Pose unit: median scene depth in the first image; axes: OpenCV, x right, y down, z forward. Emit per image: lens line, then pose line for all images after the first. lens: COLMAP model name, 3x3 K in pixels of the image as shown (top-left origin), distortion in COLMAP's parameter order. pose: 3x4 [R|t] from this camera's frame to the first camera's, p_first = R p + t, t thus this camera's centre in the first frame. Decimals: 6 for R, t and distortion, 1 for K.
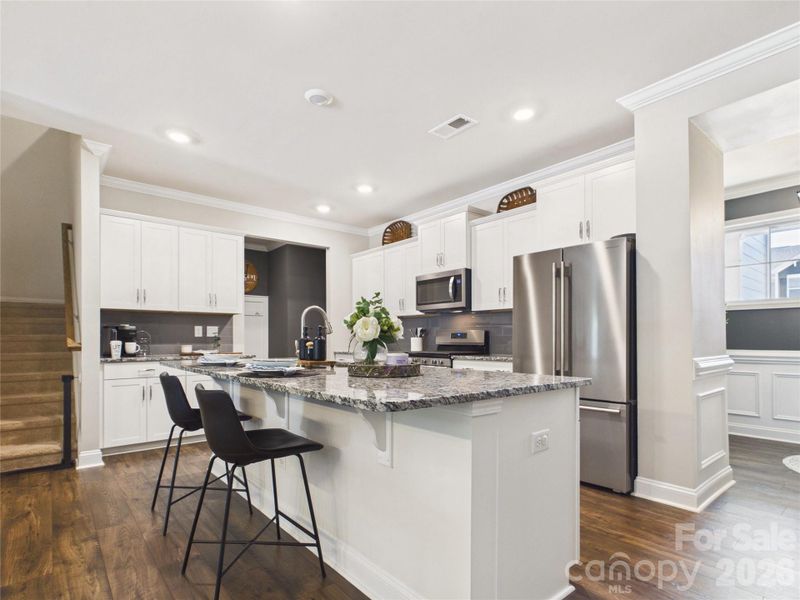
lens RADIAL K [[416.2, 0, 399.2], [0, 416.2, 337.8], [0, 0, 1]] dist [-0.000248, 0.000041]
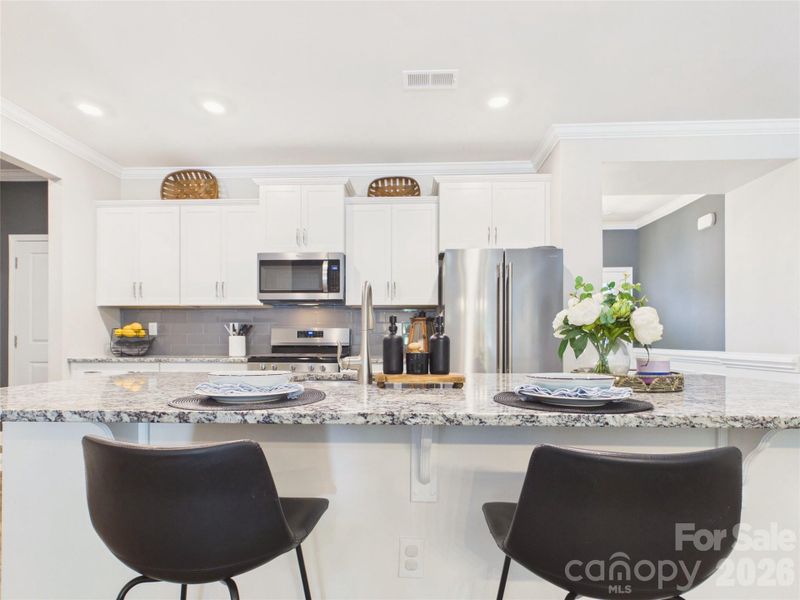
lens RADIAL K [[416.2, 0, 399.2], [0, 416.2, 337.8], [0, 0, 1]] dist [-0.000248, 0.000041]
pose [[0.678309, 0.003640, 0.734767, -0.336764], [-0.007567, 0.999969, 0.002031, -0.001145], [-0.734738, -0.006938, 0.678316, 0.319017]]
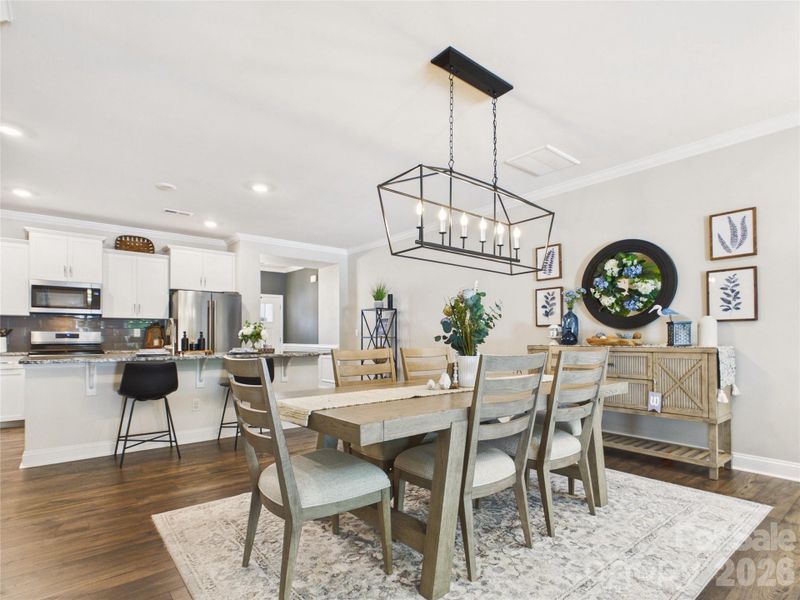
lens RADIAL K [[416.2, 0, 399.2], [0, 416.2, 337.8], [0, 0, 1]] dist [-0.000248, 0.000041]
pose [[0.006267, 0.003202, 0.999975, -1.025794], [-0.006515, 0.999974, -0.003161, -0.002129], [-0.999959, -0.006495, 0.006288, 0.054128]]
